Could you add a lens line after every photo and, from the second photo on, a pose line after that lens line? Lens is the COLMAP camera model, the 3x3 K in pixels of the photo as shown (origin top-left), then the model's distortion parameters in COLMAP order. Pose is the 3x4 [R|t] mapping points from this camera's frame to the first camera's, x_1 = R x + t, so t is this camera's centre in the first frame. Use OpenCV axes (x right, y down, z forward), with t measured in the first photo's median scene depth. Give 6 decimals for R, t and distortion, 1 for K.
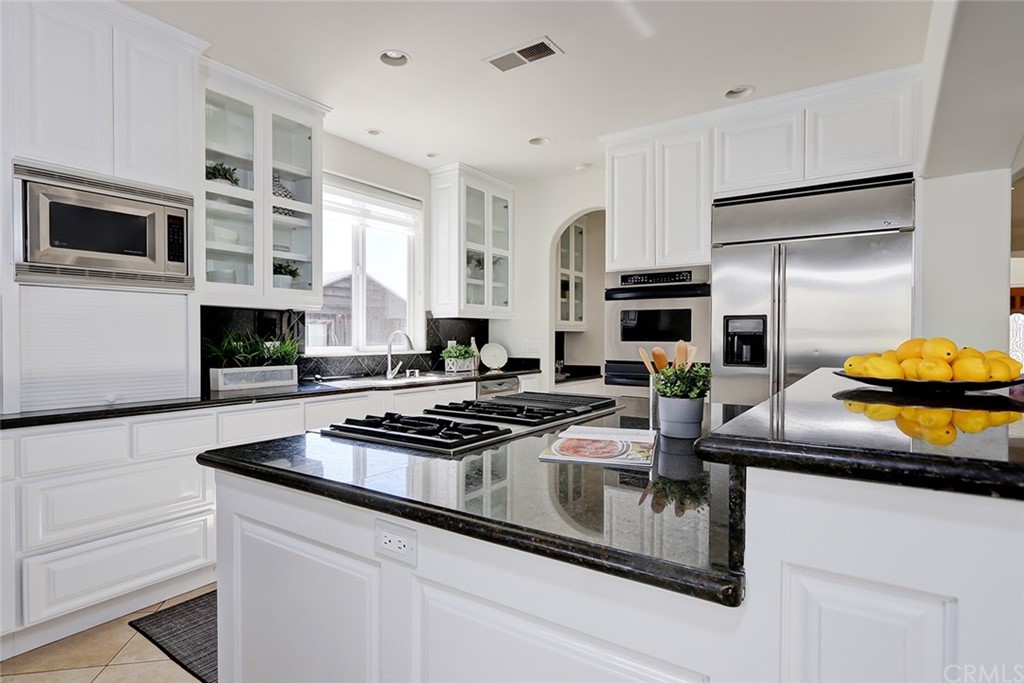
lens RADIAL K [[537.1, 0, 508.7], [0, 537.1, 341.6], [0, 0, 1]] dist [-0.005719, 0.002383]
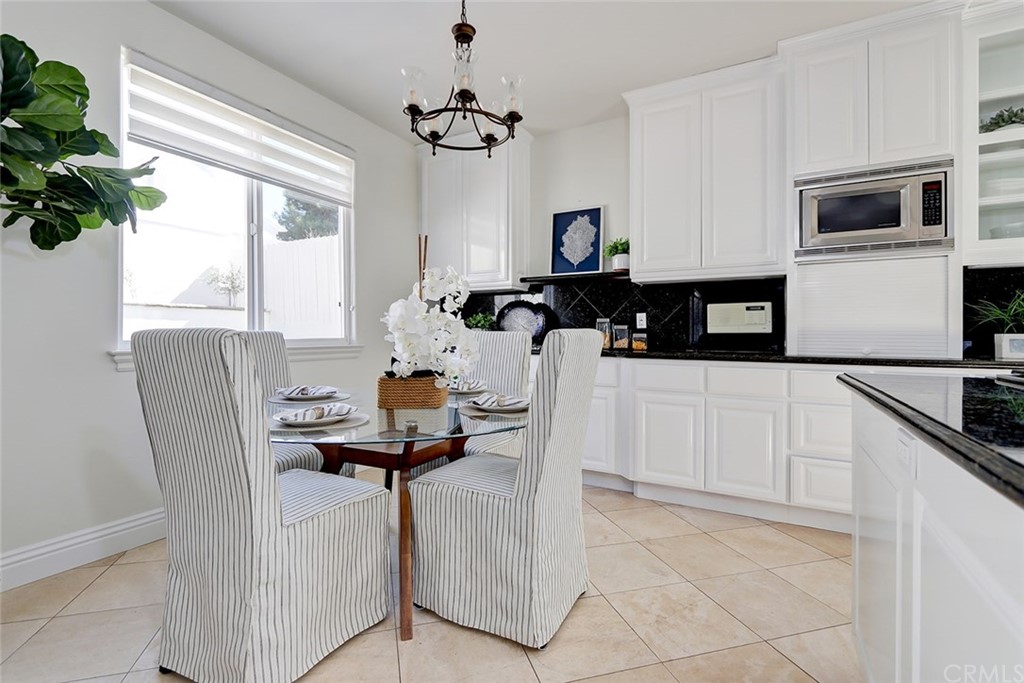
lens RADIAL K [[471.4, 0, 501.6], [0, 471.4, 333.6], [0, 0, 1]] dist [-0.002090, -0.002683]
pose [[0.087948, -0.000485, -0.996125, 0.158432], [-0.011103, 0.999937, -0.001468, 0.053115], [0.996063, 0.011189, 0.087938, 0.069538]]
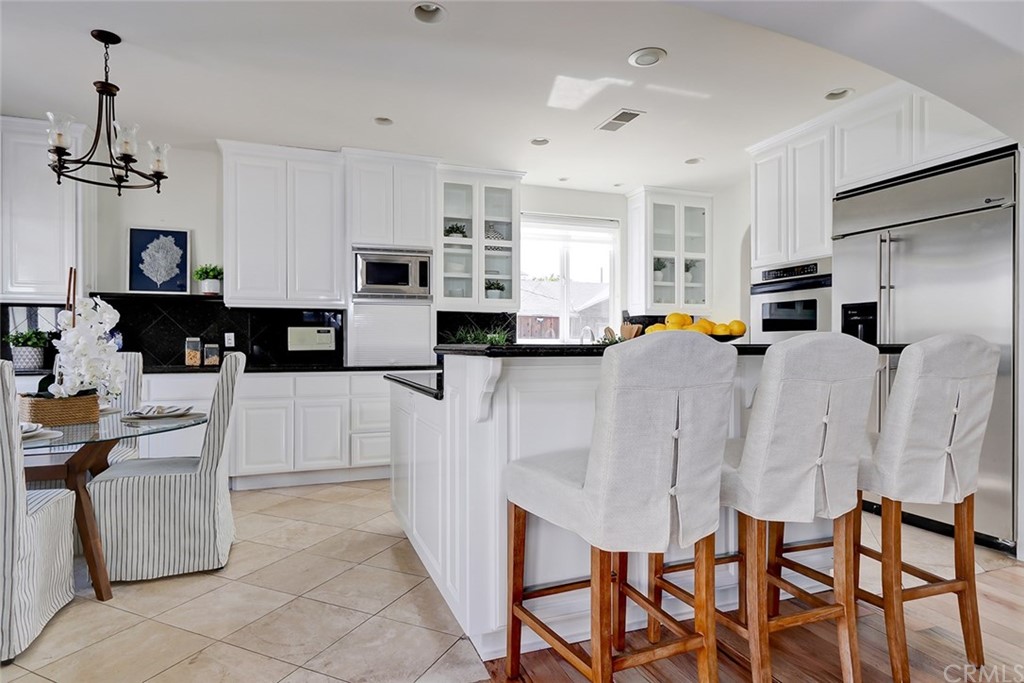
lens RADIAL K [[569.7, 0, 503.8], [0, 569.7, 339.6], [0, 0, 1]] dist [-0.003063, 0.000337]
pose [[0.817406, -0.006512, -0.576025, 0.508527], [-0.002263, 0.999892, -0.014515, 0.038441], [0.576057, 0.013169, 0.817303, -0.284819]]
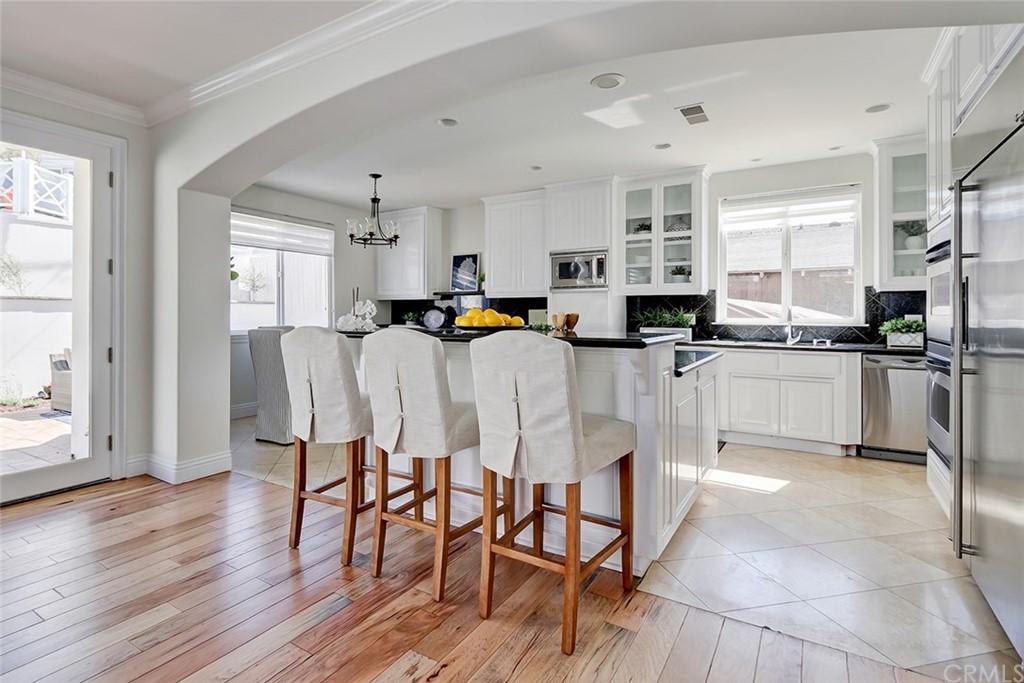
lens RADIAL K [[482.3, 0, 469.3], [0, 482.3, 316.2], [0, 0, 1]] dist [-0.000266, -0.001391]
pose [[0.054030, -0.002643, -0.998536, 1.049084], [-0.014349, 0.999891, -0.003423, 0.021455], [0.998436, 0.014512, 0.053986, 0.248731]]
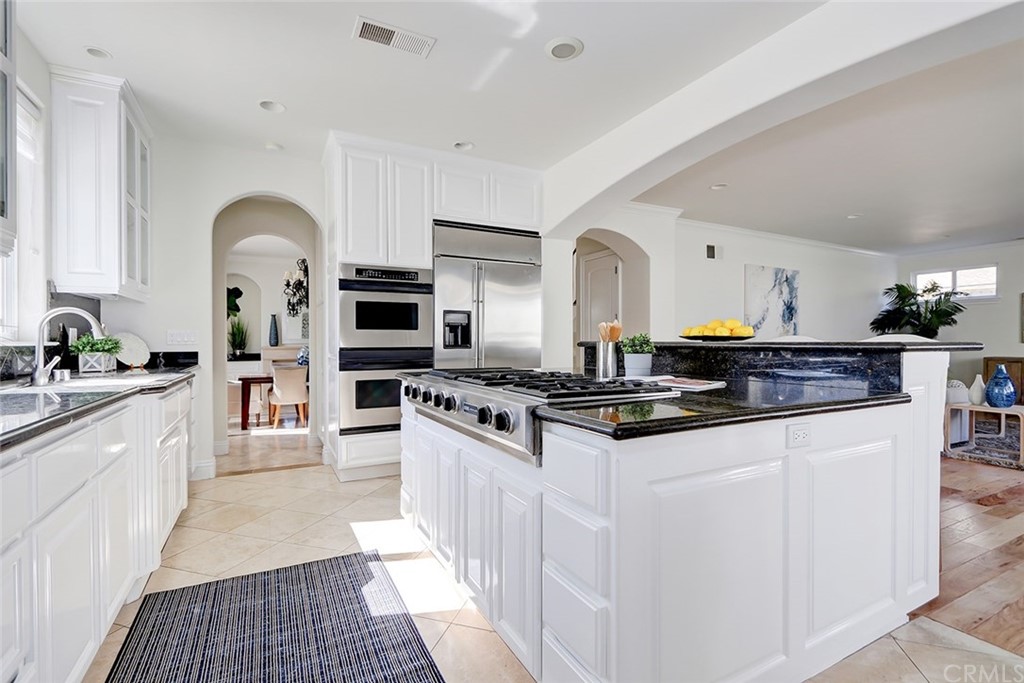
lens RADIAL K [[471.4, 0, 505.8], [0, 471.4, 341.3], [0, 0, 1]] dist [-0.002090, -0.002683]
pose [[0.461766, -0.001554, 0.887000, -0.553339], [0.009722, 0.999947, -0.003310, 0.033038], [-0.886948, 0.010151, 0.461757, 0.344593]]
